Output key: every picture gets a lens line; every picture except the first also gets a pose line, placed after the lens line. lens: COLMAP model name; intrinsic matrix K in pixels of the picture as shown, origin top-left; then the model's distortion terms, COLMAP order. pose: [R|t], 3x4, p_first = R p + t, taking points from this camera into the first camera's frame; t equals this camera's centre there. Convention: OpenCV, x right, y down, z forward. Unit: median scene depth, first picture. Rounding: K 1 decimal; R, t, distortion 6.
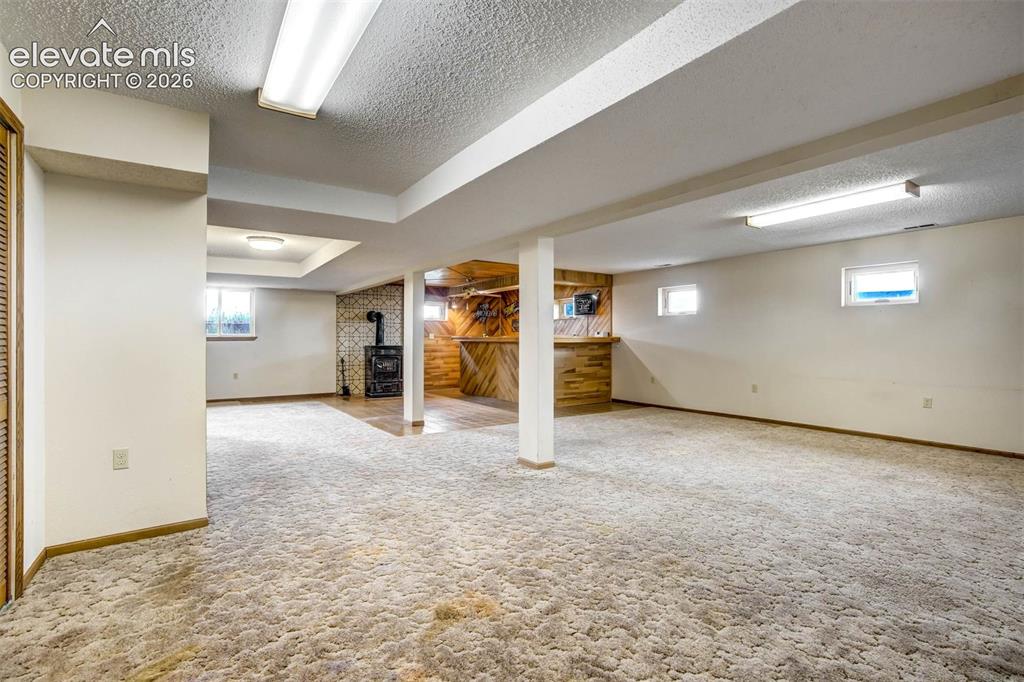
lens RADIAL K [[479.2, 0, 504.3], [0, 479.2, 342.1], [0, 0, 1]] dist [-0.053994, 0.025869]
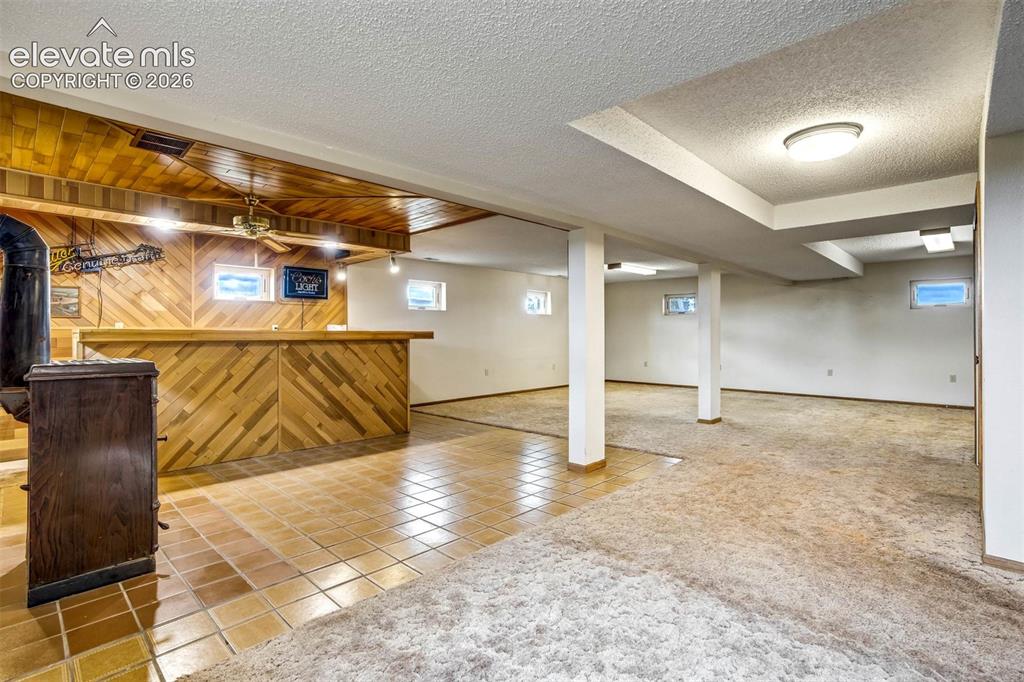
lens RADIAL K [[479.2, 0, 504.3], [0, 479.2, 342.1], [0, 0, 1]] dist [-0.053994, 0.025869]
pose [[-0.215582, -0.012671, 0.976403, -0.539841], [0.009390, 0.999843, 0.015049, -0.003364], [-0.976441, 0.012413, -0.215429, 0.858309]]
